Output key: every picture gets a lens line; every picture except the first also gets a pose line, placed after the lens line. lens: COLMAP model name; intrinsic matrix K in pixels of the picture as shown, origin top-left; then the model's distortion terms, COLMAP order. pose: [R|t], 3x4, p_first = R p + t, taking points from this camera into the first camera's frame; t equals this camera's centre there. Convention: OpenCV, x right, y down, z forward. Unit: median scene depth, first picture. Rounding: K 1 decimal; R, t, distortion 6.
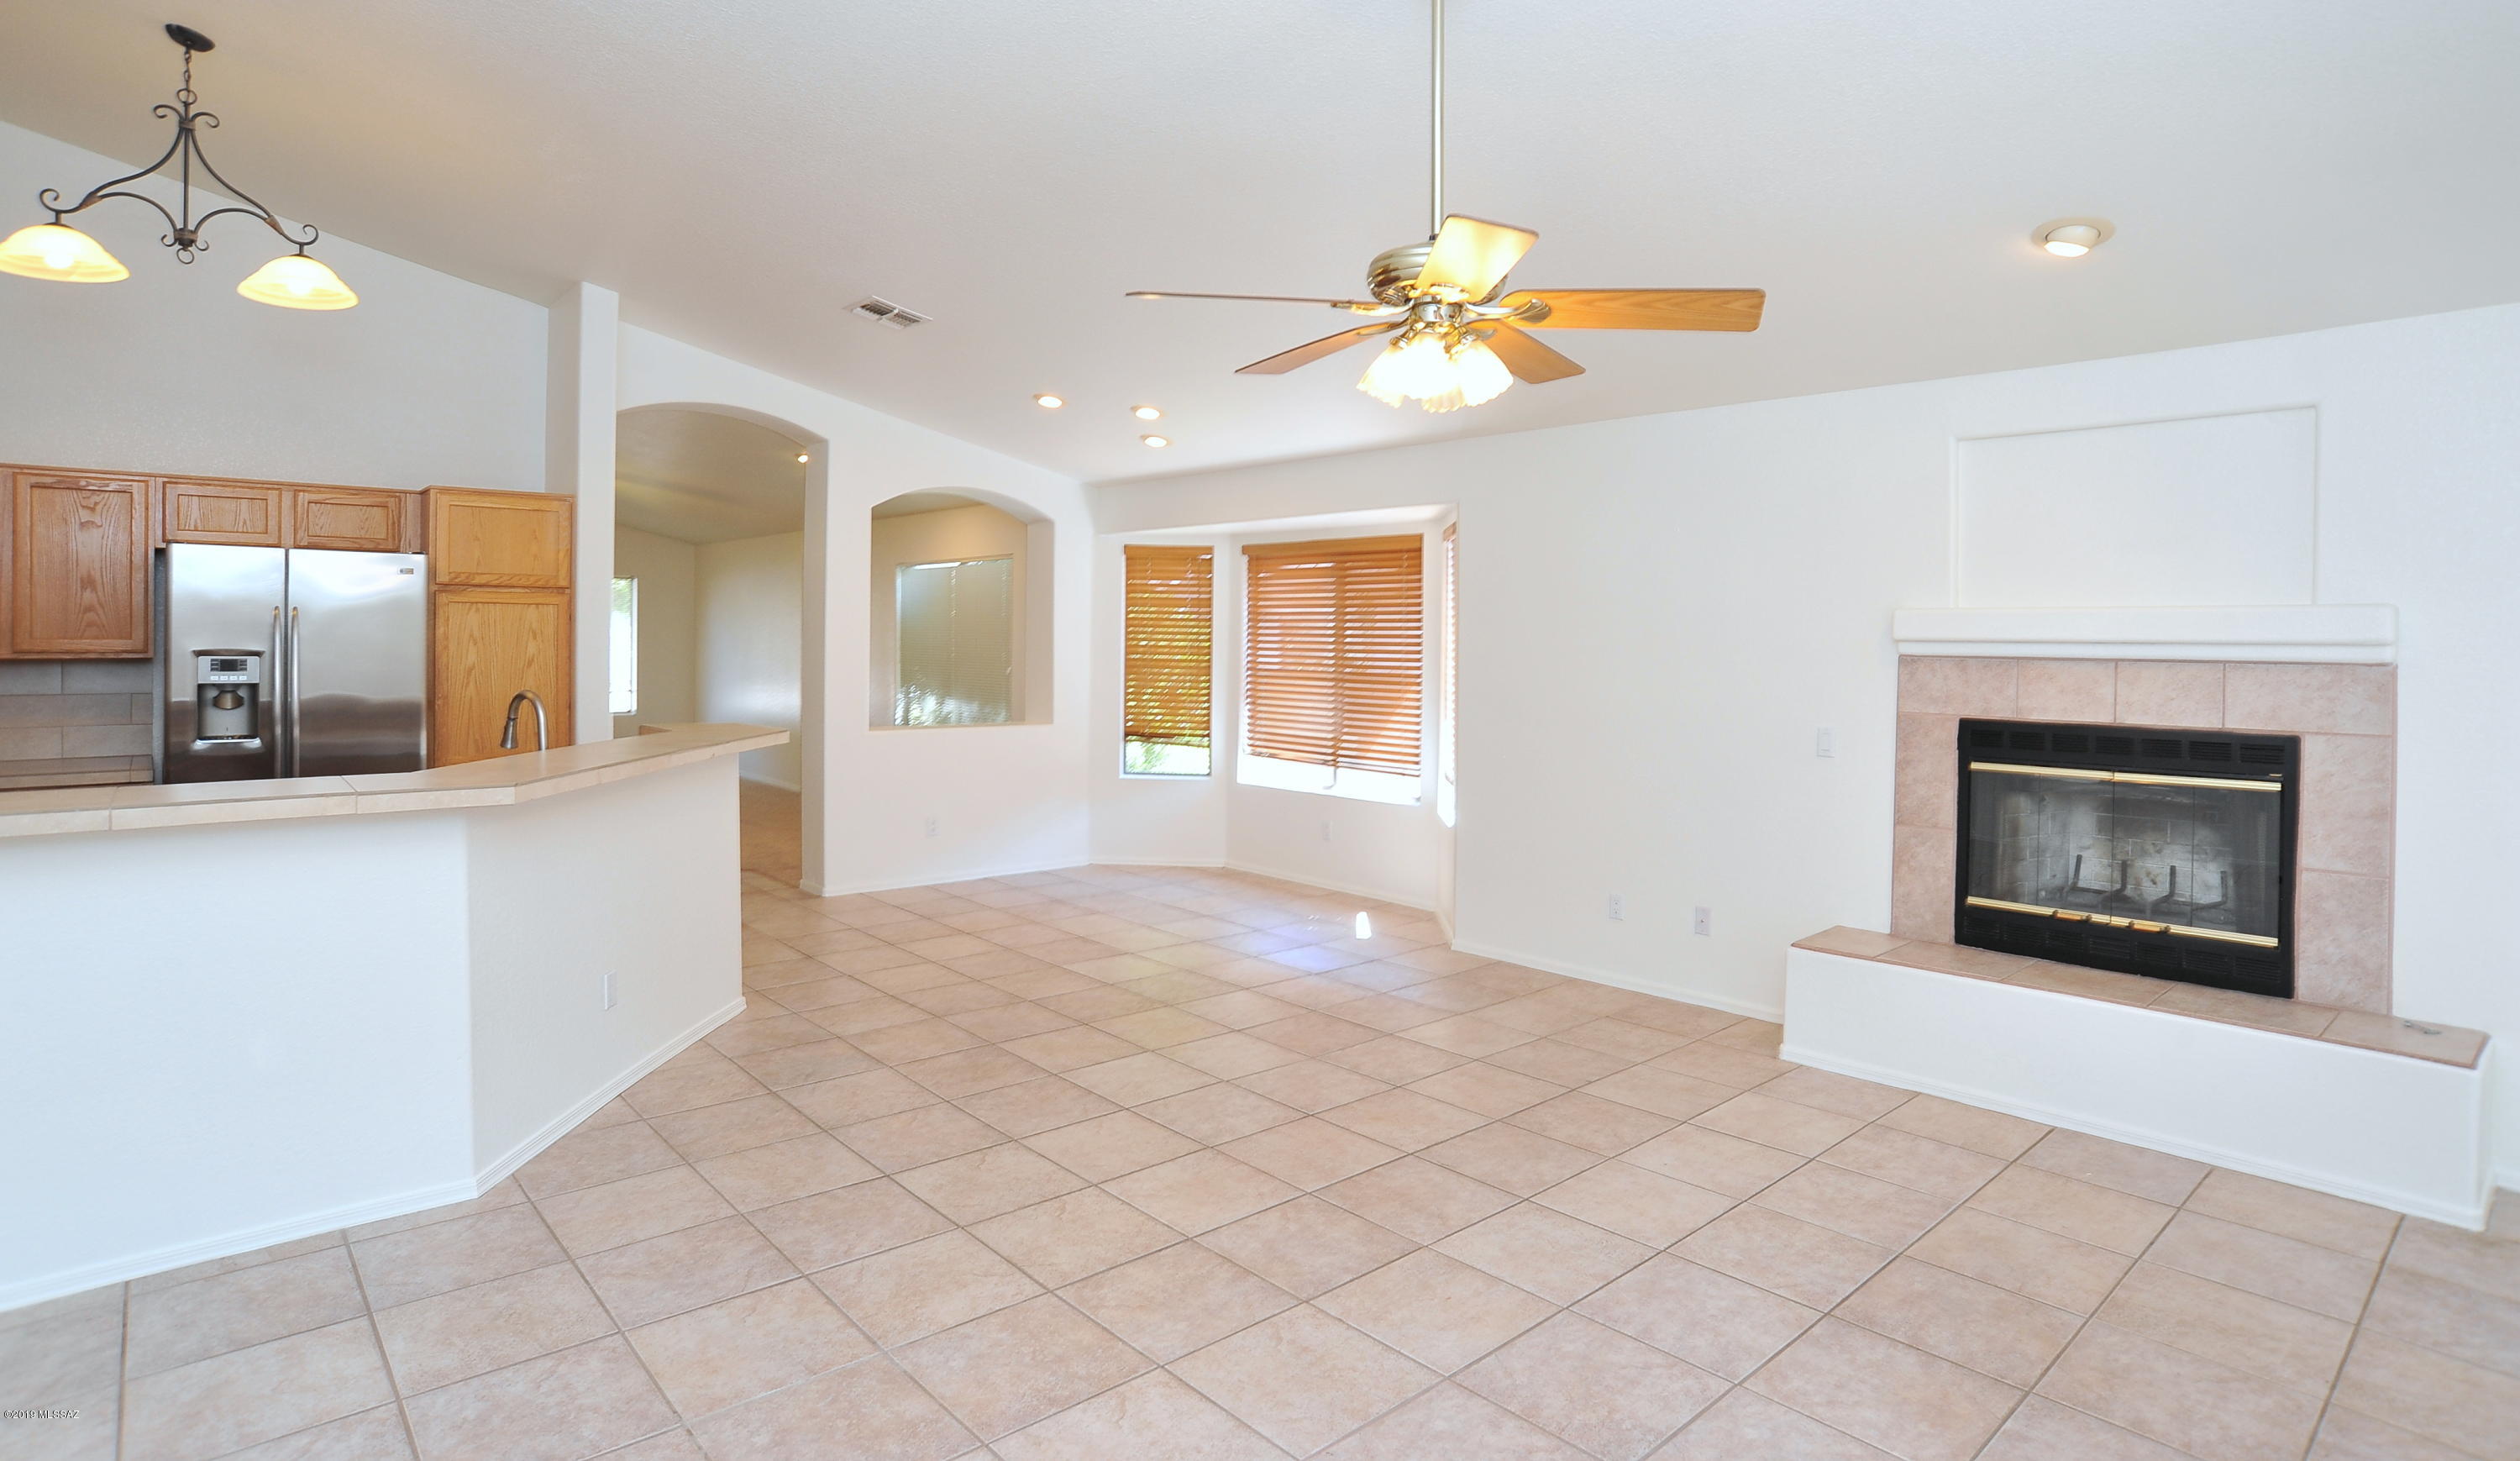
lens RADIAL K [[1321.3, 0, 1236.2], [0, 1321.3, 646.7], [0, 0, 1]] dist [-0.106312, 0.055367]
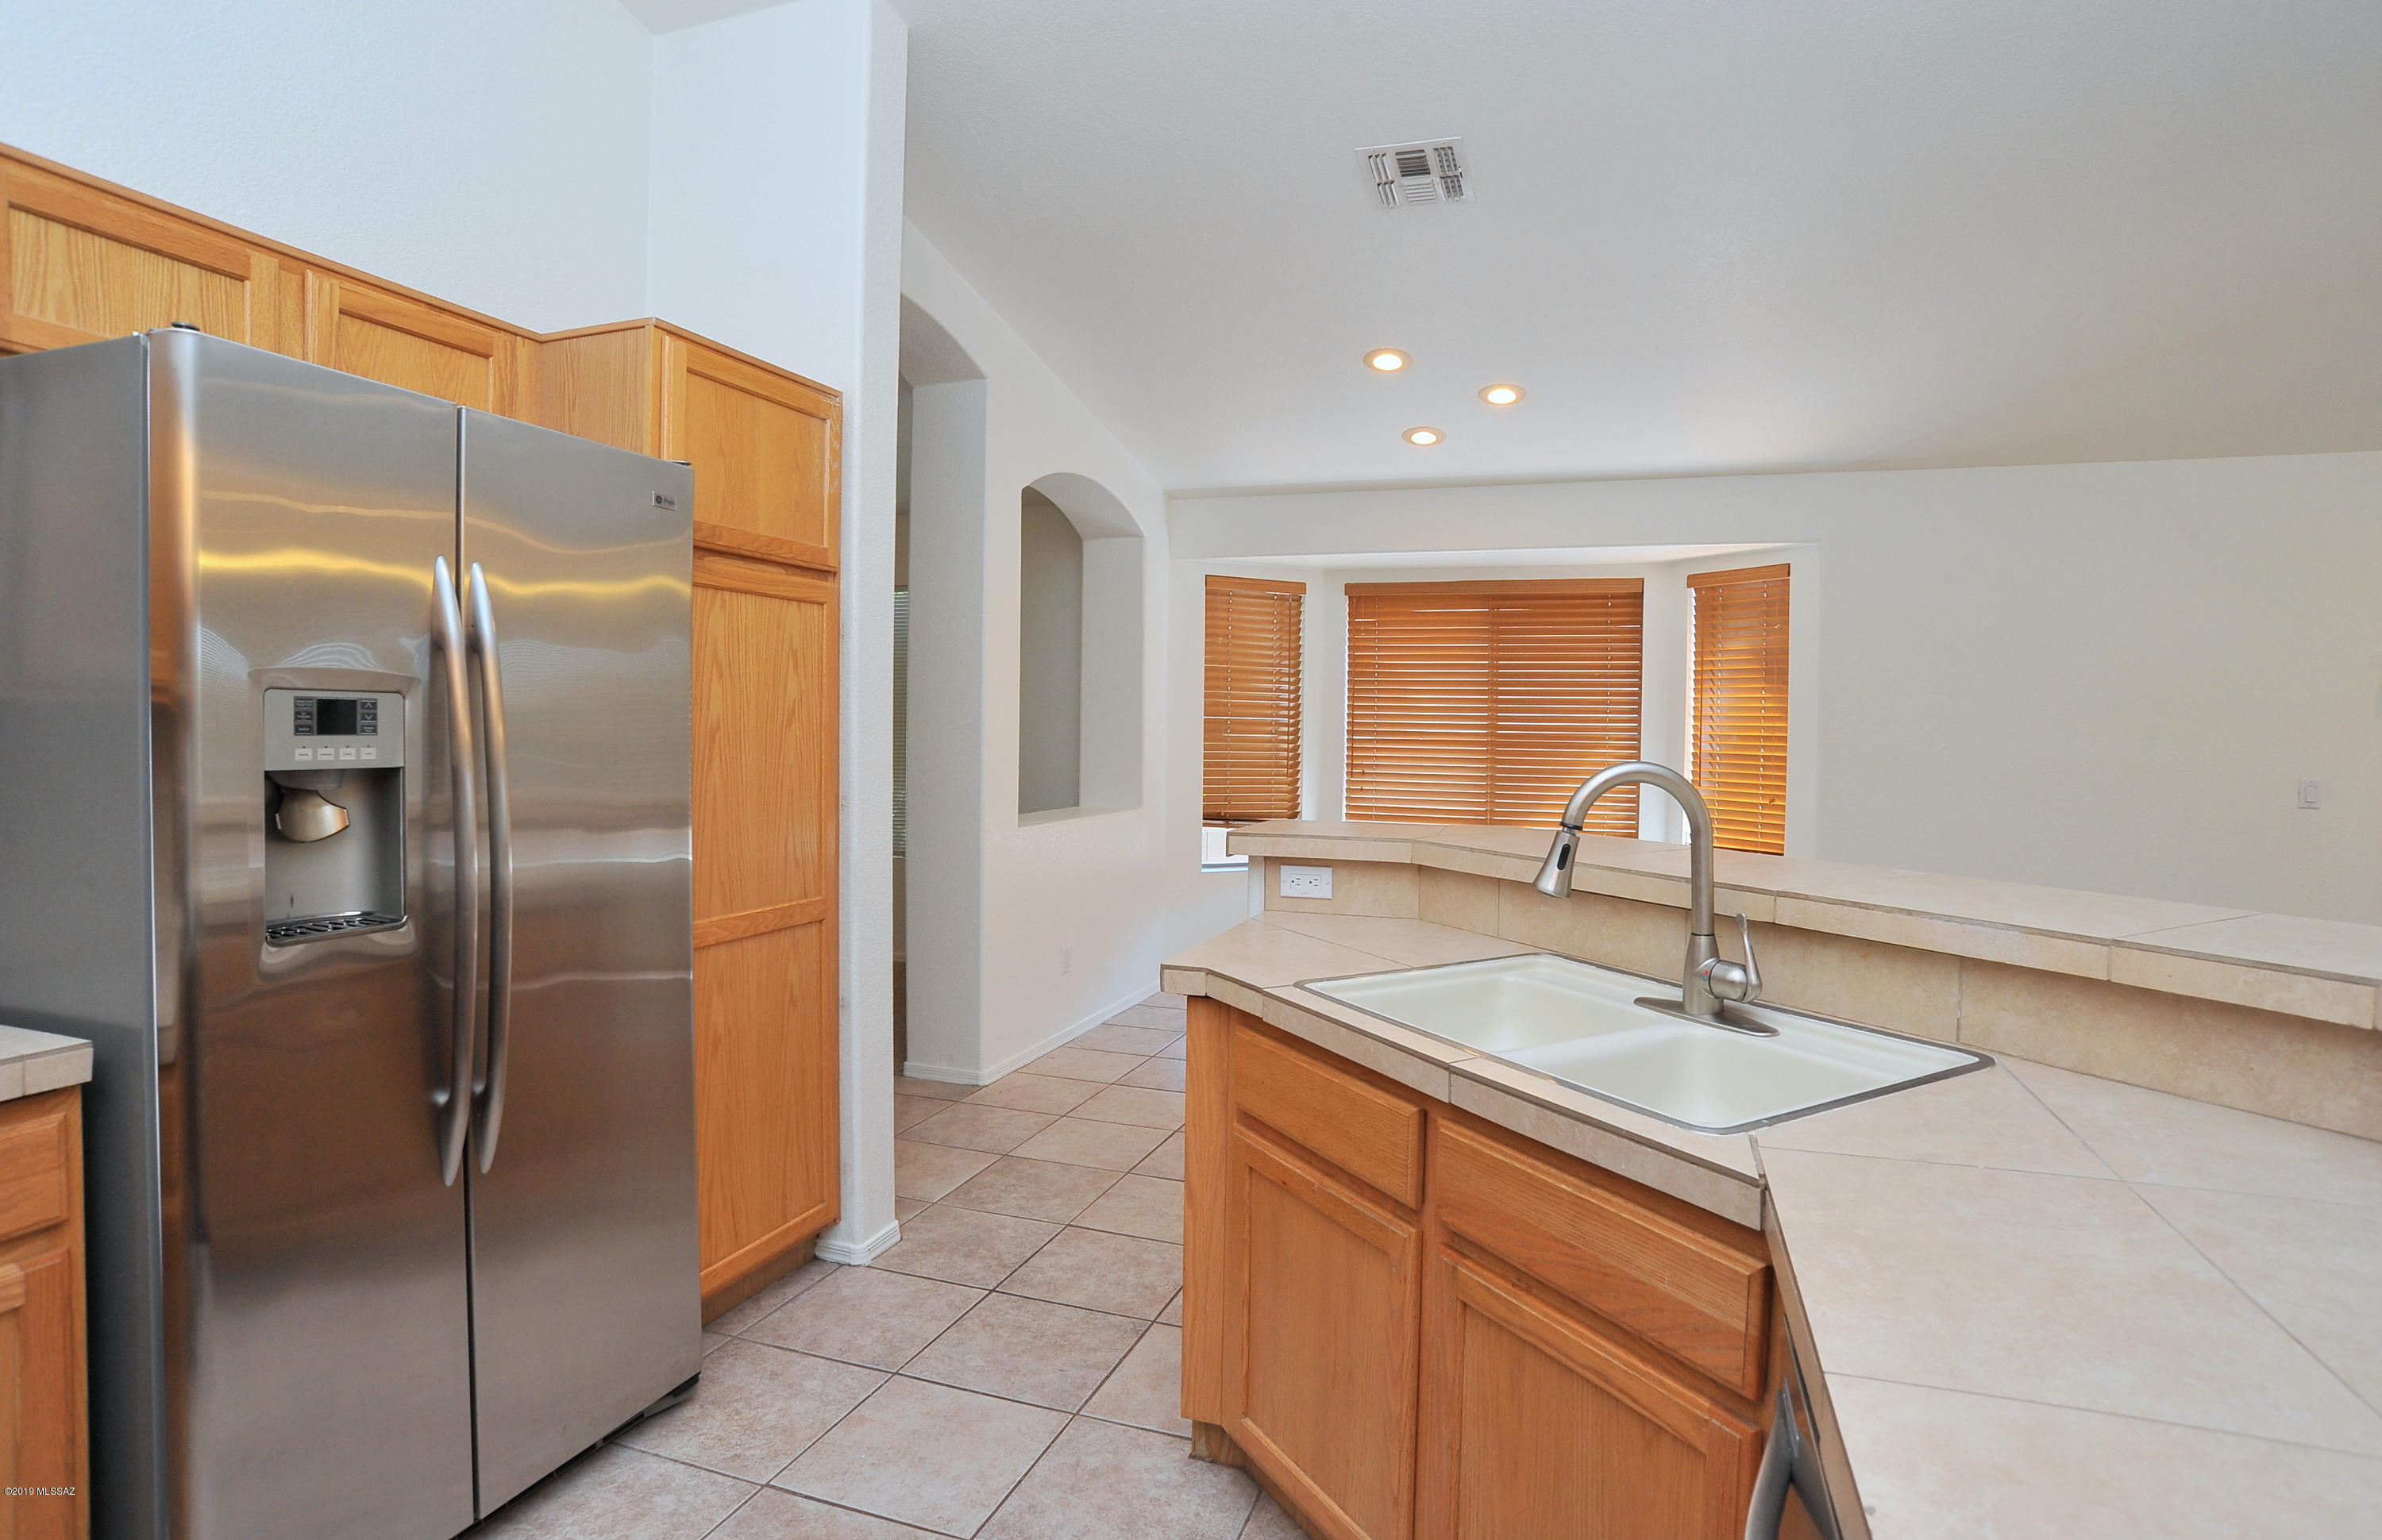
lens RADIAL K [[1264.8, 0, 1221.0], [0, 1264.8, 768.2], [0, 0, 1]] dist [-0.033152, 0.000041]
pose [[0.863074, -0.018466, 0.504739, -0.734686], [-0.000443, 0.999303, 0.037318, 0.015301], [-0.505077, -0.032432, 0.862465, 0.560478]]
